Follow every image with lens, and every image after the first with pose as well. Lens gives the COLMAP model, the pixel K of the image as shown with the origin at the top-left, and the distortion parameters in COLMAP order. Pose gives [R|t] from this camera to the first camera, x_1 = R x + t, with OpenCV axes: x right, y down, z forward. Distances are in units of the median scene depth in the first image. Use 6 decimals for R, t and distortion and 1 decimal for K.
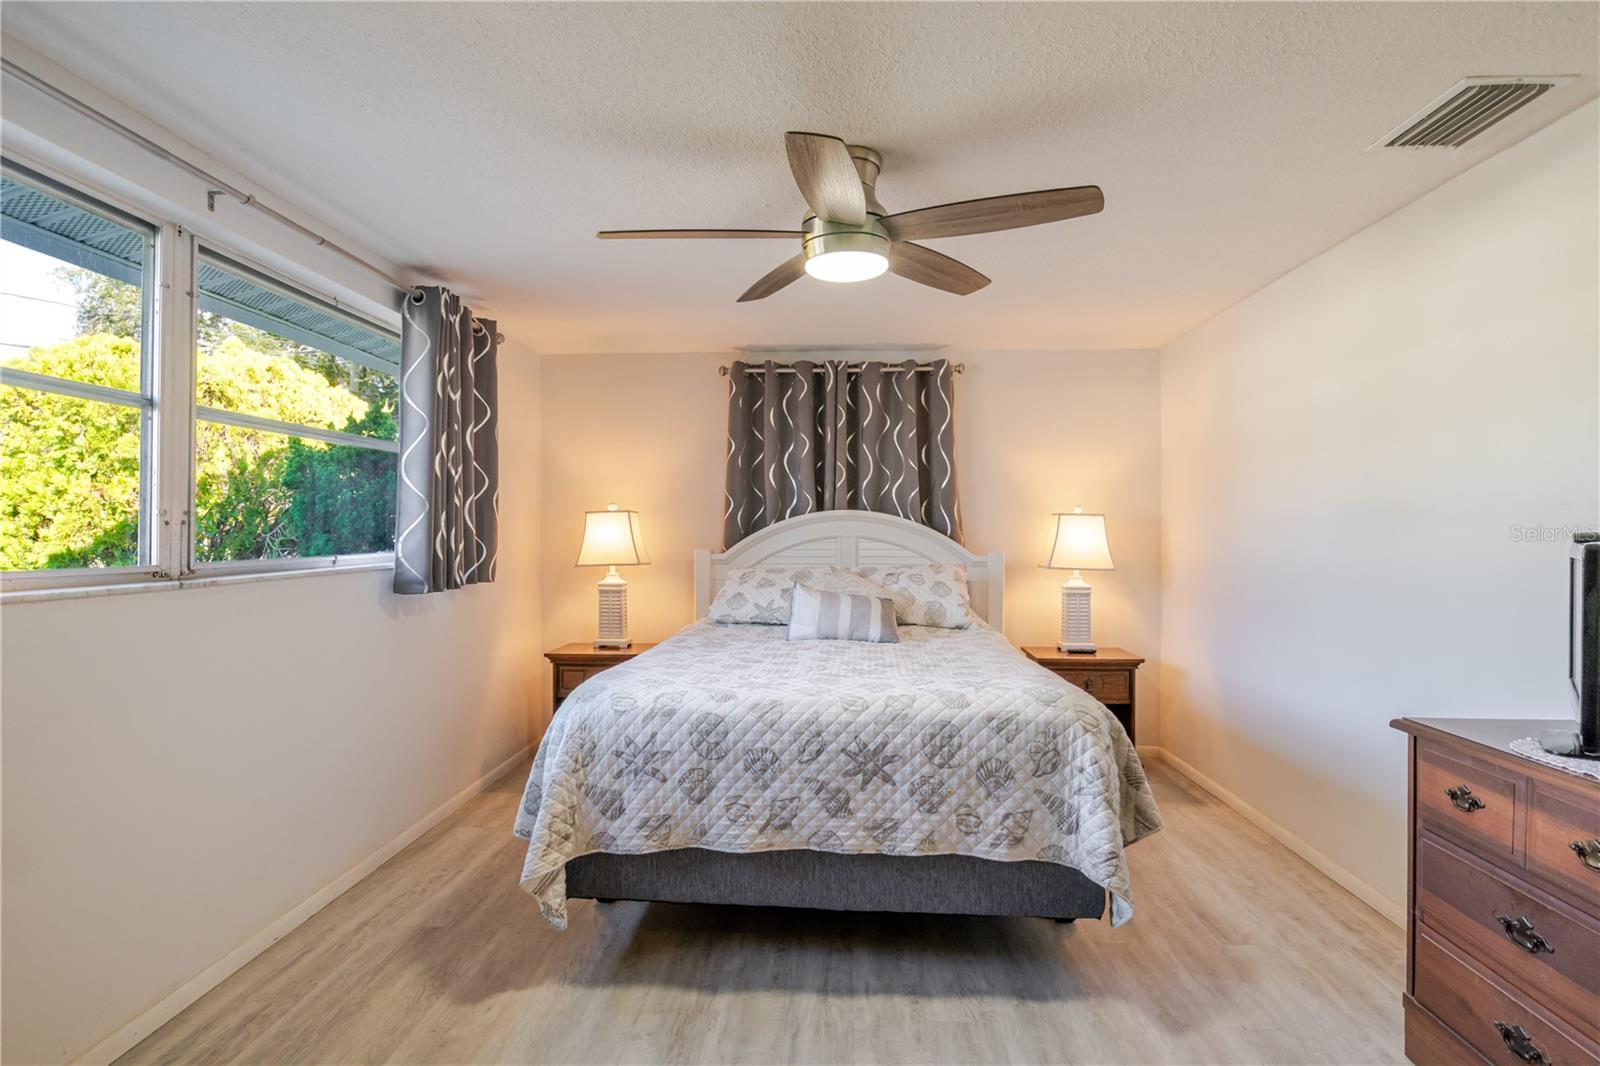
lens RADIAL K [[811.1, 0, 807.7], [0, 811.1, 538.4], [0, 0, 1]] dist [-0.002749, -0.001182]
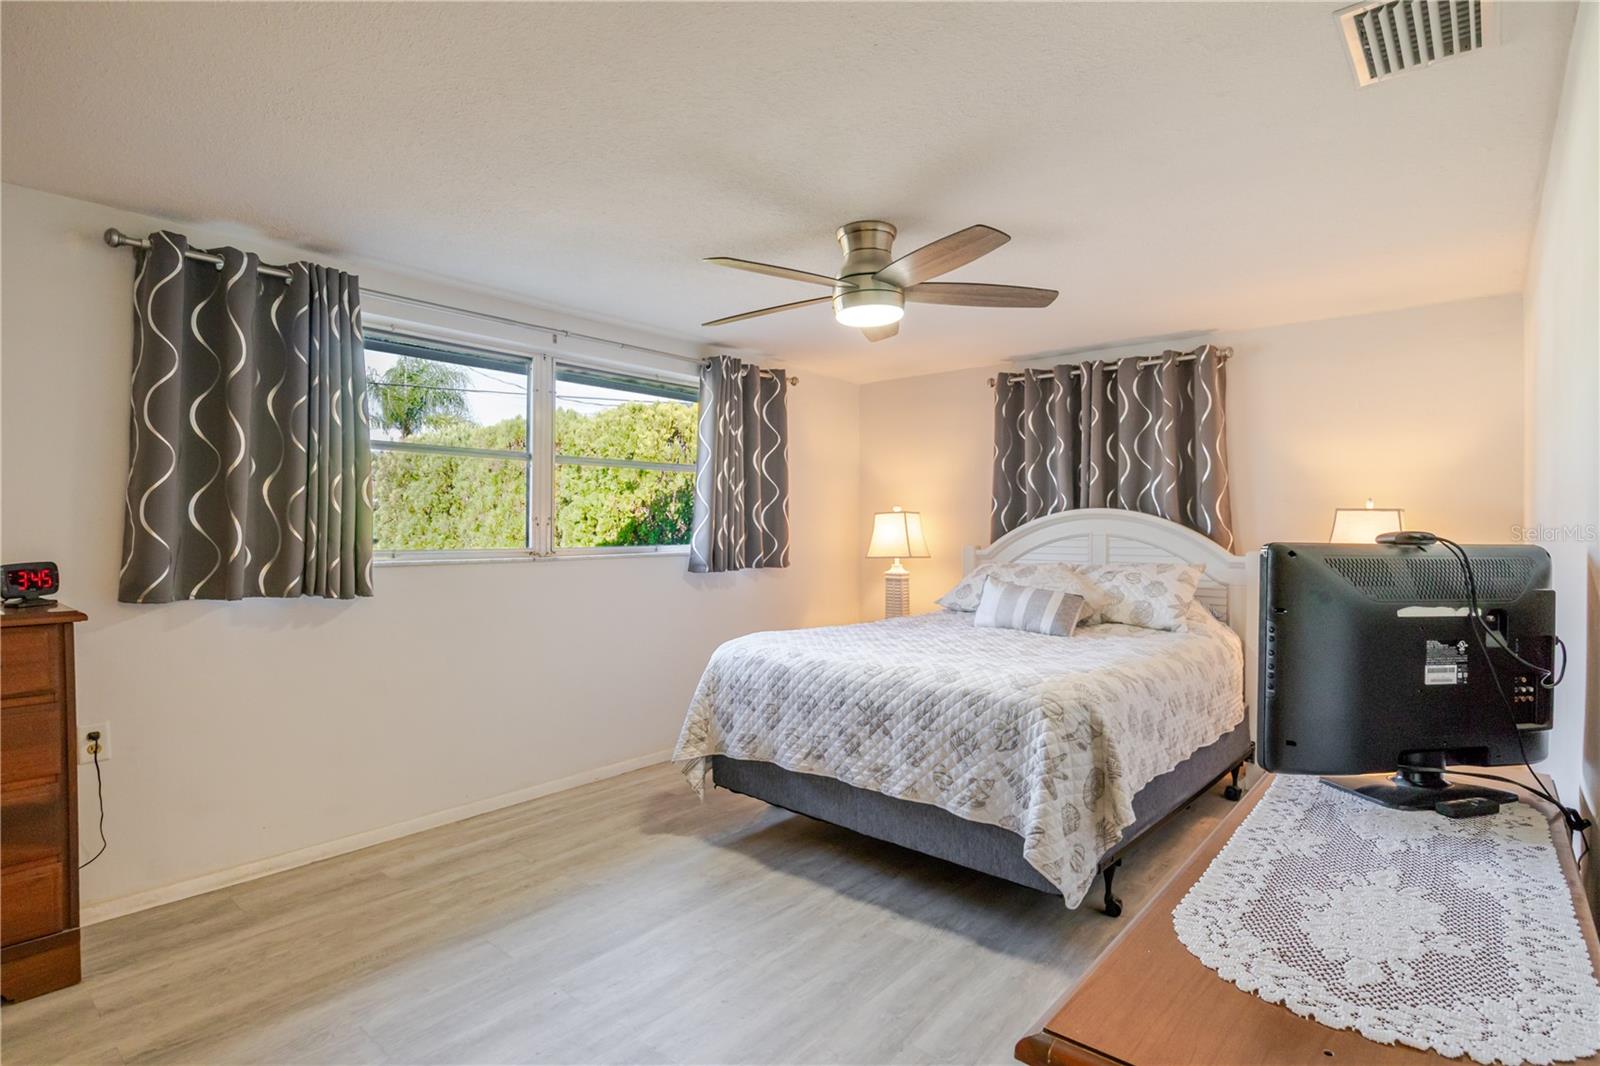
lens RADIAL K [[806.9, 0, 806.7], [0, 806.9, 543.8], [0, 0, 1]] dist [-0.004151, -0.000408]
pose [[0.792275, 0.011382, -0.610058, 0.734133], [-0.005803, 0.999921, 0.011120, 0.000382], [0.610137, -0.005269, 0.792278, -0.031642]]
